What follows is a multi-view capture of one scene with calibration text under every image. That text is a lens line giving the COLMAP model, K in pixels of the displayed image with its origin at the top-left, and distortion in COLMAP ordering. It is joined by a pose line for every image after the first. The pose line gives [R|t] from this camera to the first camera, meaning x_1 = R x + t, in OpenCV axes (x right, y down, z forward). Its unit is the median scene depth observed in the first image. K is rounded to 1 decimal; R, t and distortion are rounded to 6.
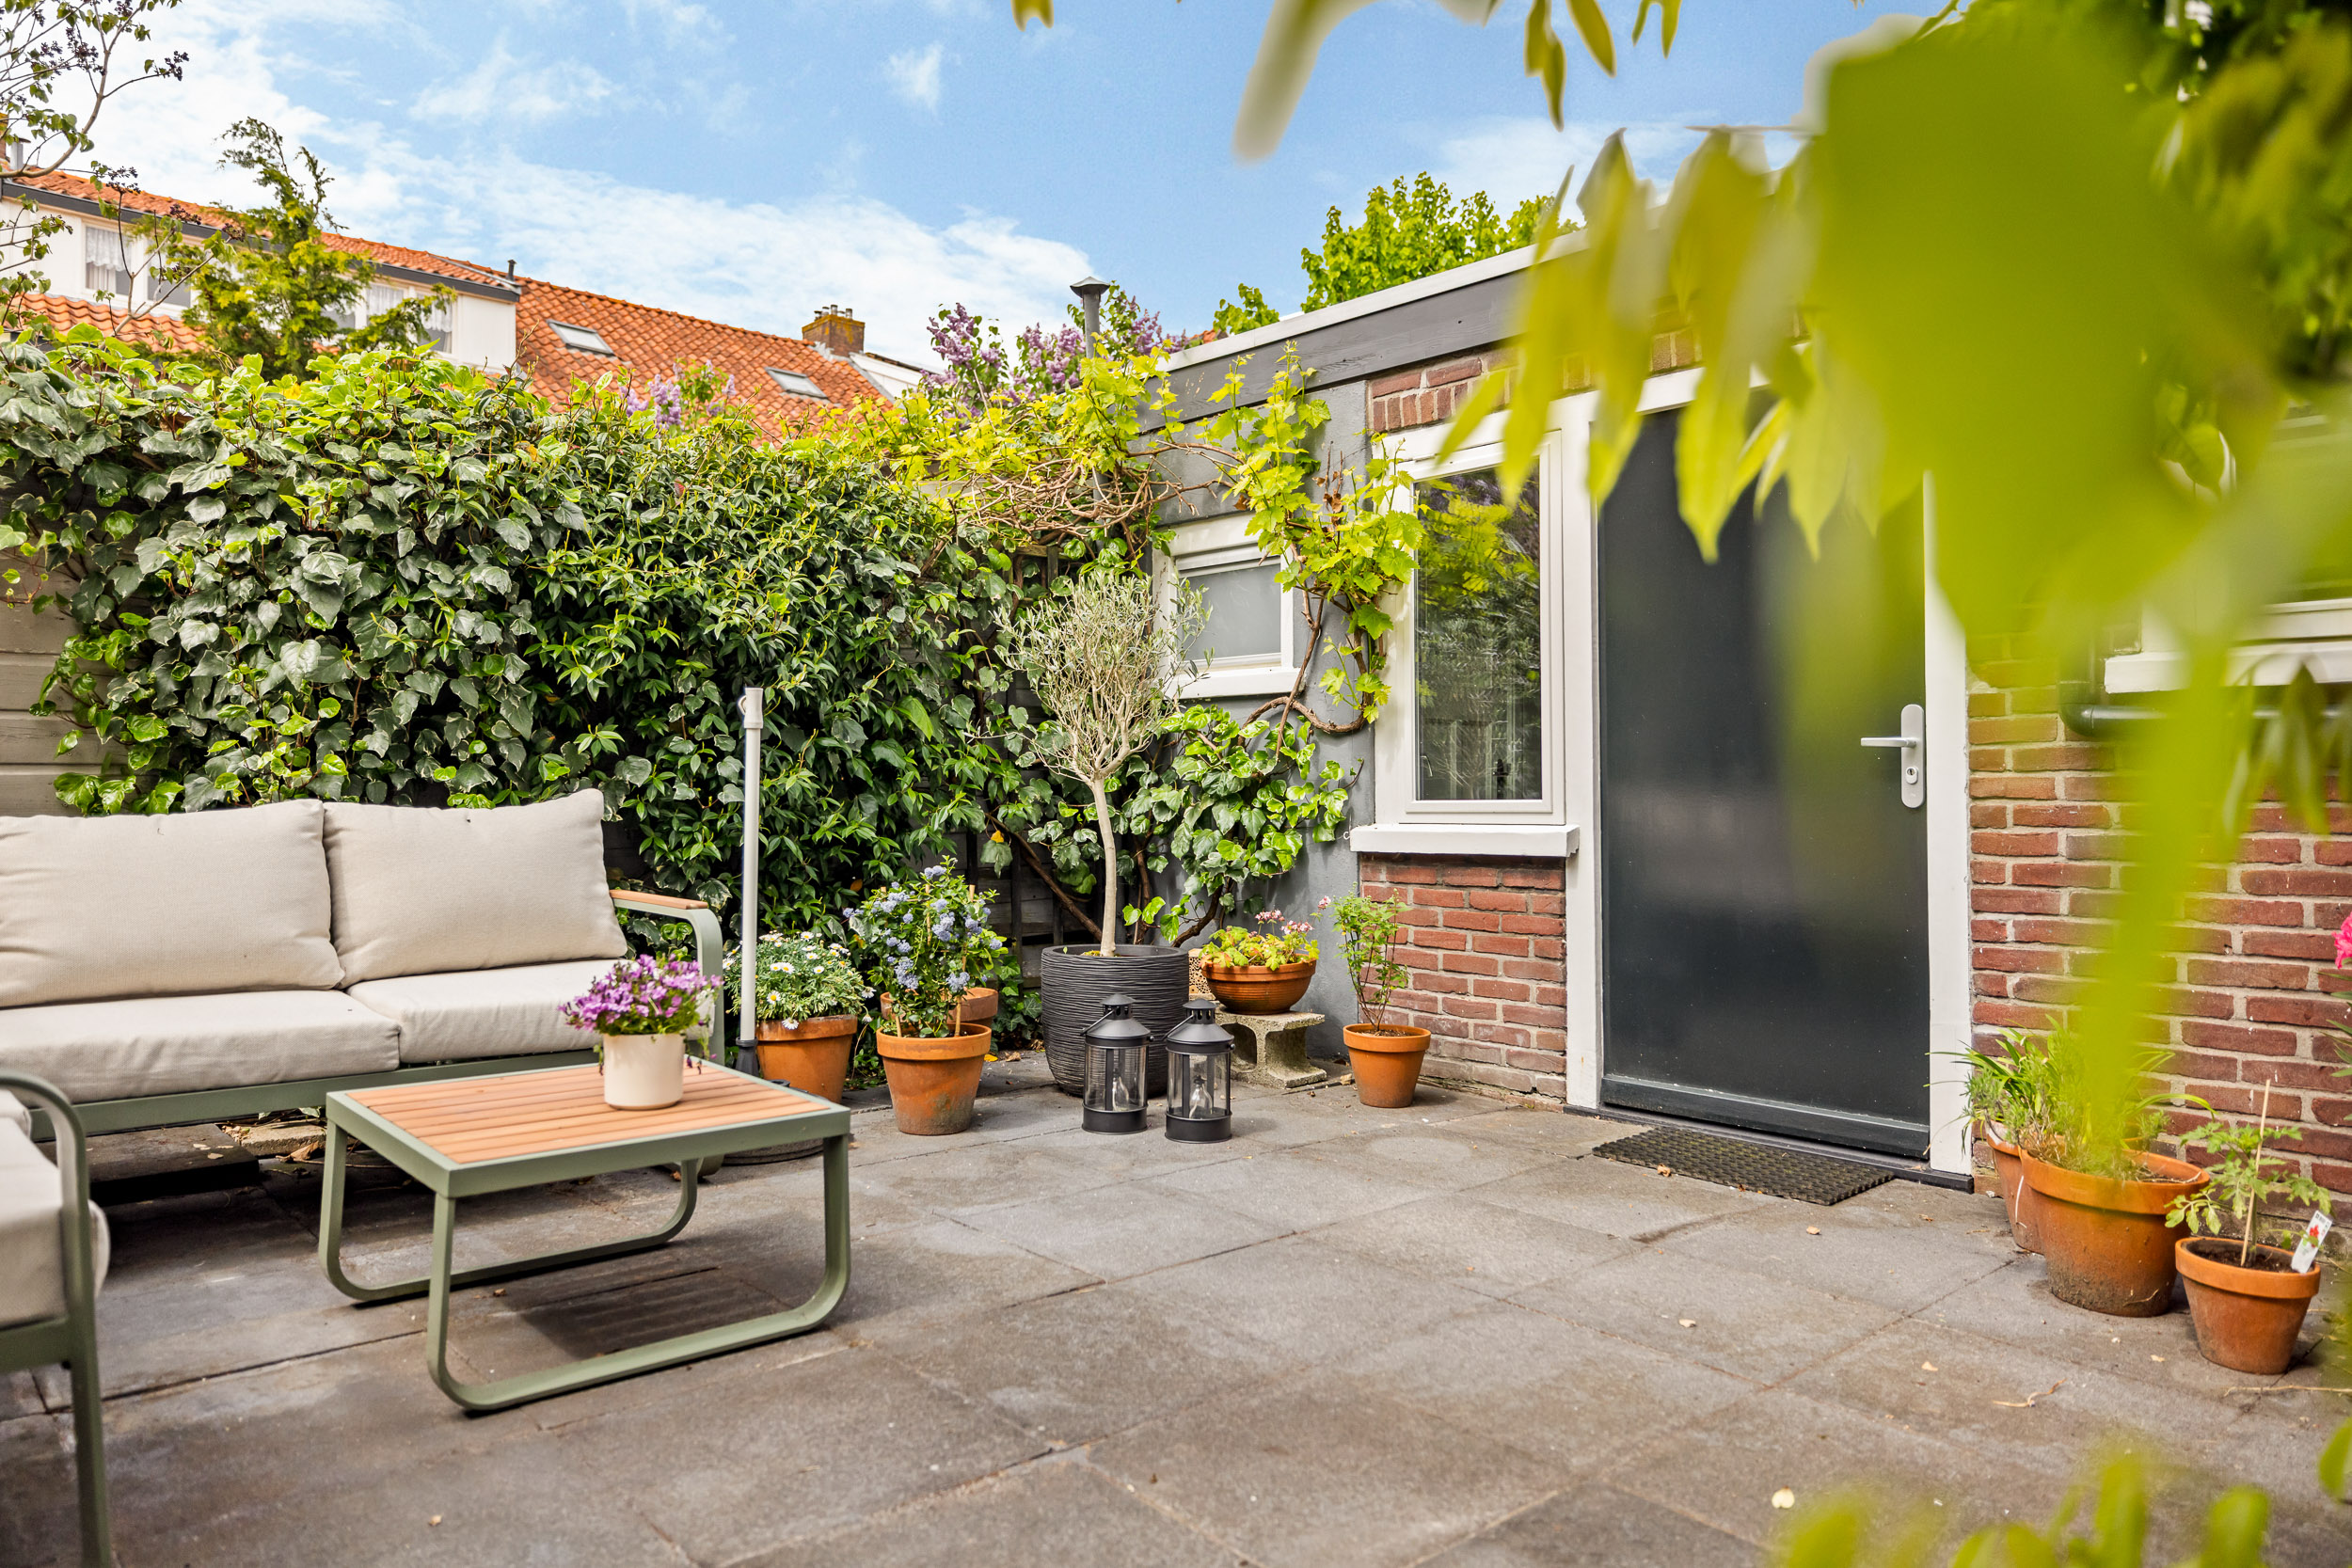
lens RADIAL K [[1542.6, 0, 1168.4], [0, 1542.6, 772.5], [0, 0, 1]] dist [0.004625, -0.000139]
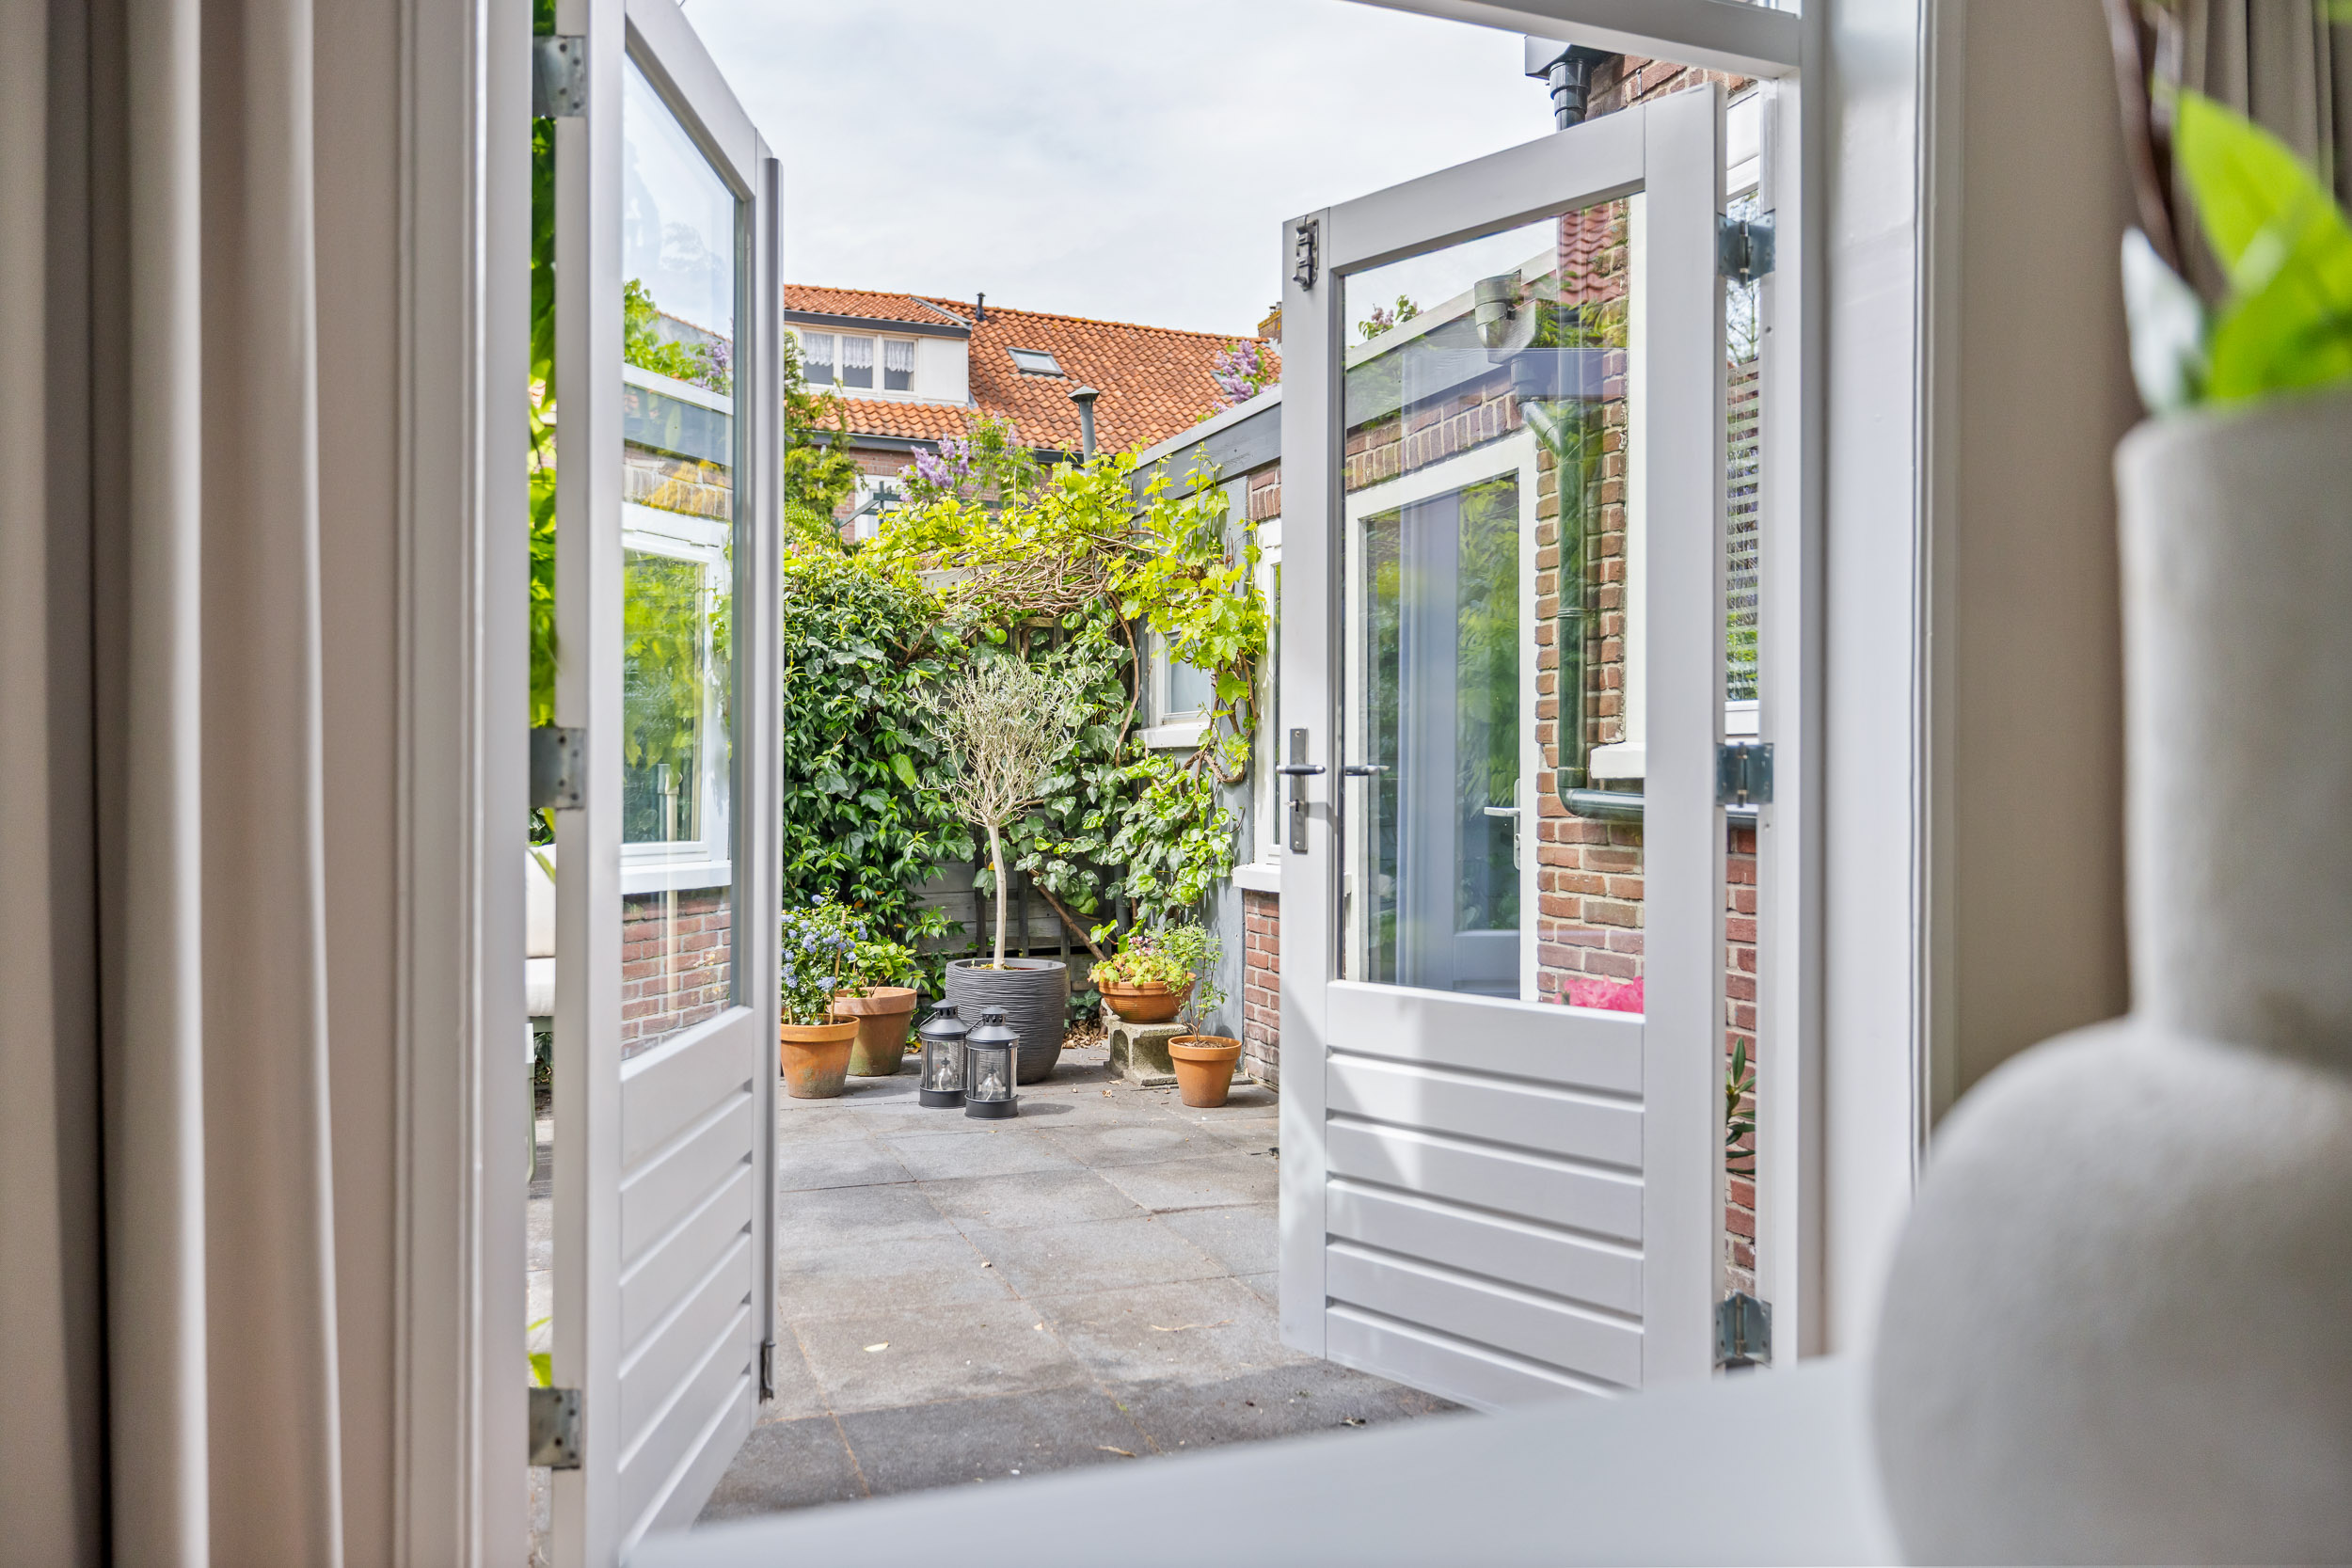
lens RADIAL K [[1664.4, 0, 1175.3], [0, 1664.4, 781.3], [0, 0, 1]] dist [-0.000798, 0.000091]
pose [[0.935121, 0.003173, -0.354313, 0.595600], [0.002437, 0.999879, 0.015385, -0.053983], [0.354319, -0.015251, 0.935000, -0.202549]]
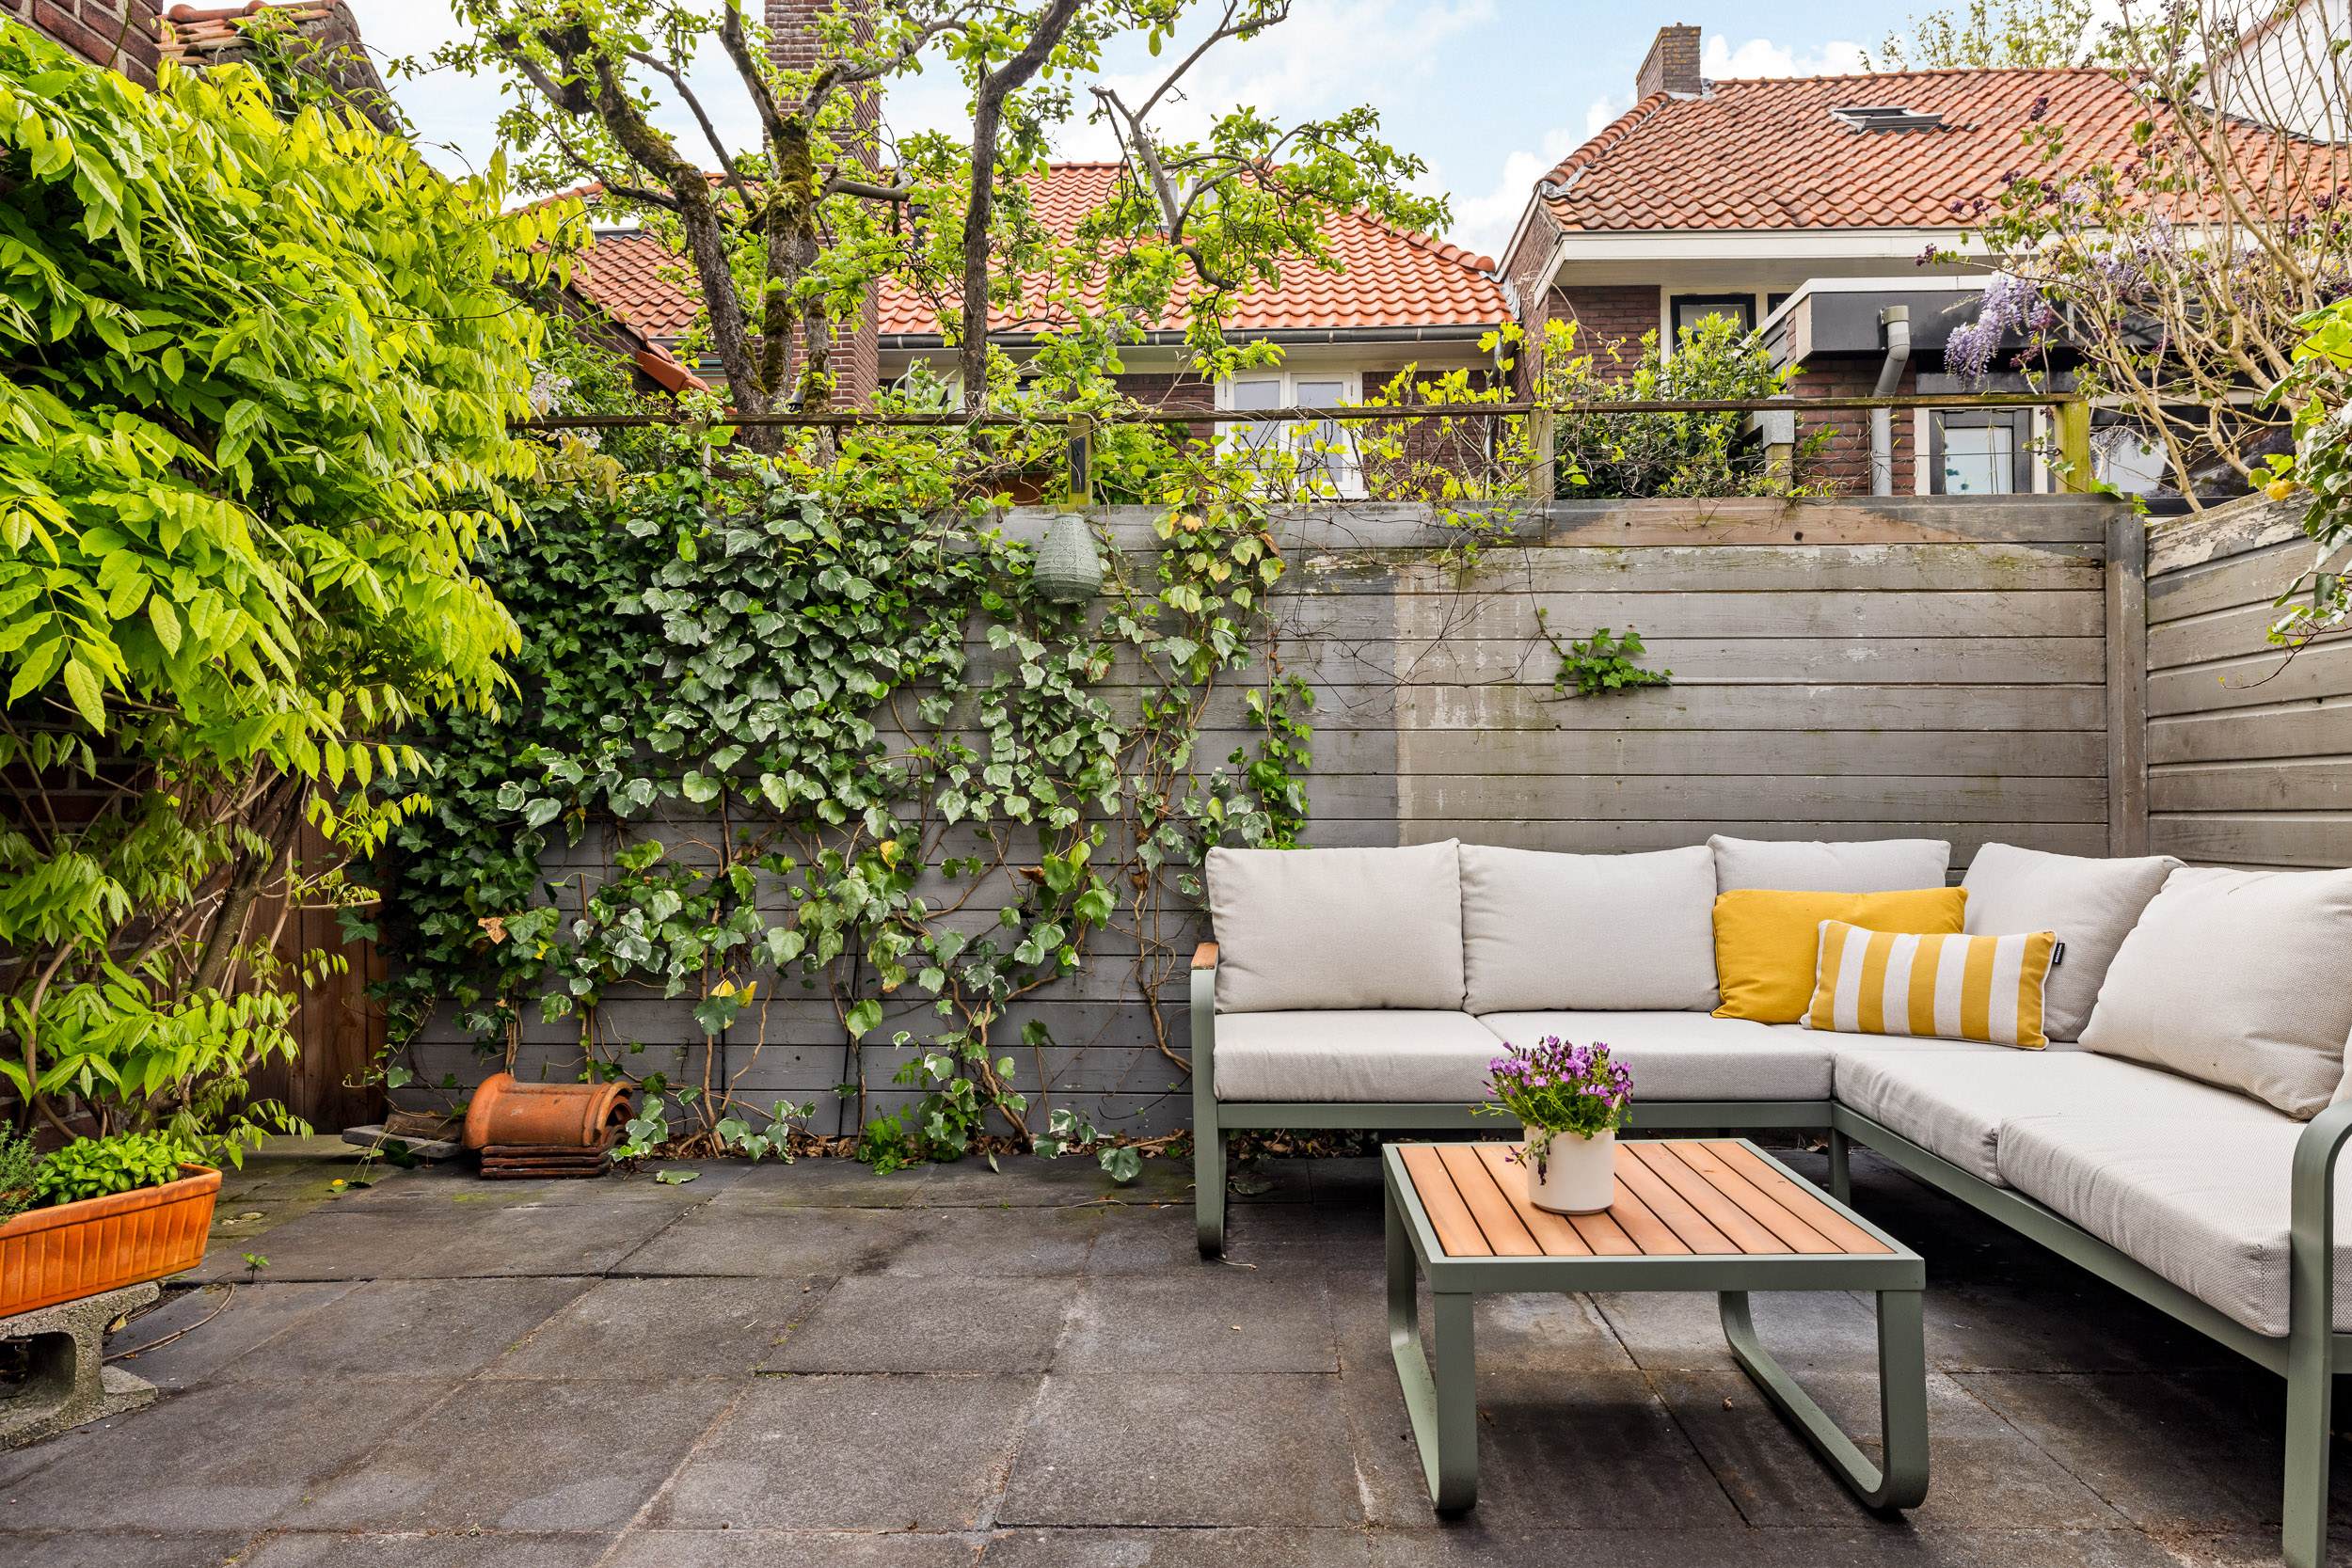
lens RADIAL K [[1379.8, 0, 1181.2], [0, 1379.8, 791.9], [0, 0, 1]] dist [-0.001414, 0.000776]
pose [[-0.702039, -0.010658, -0.712059, 0.237232], [0.011567, 0.999585, -0.026365, -0.003229], [0.712044, -0.026746, -0.701625, 0.855706]]
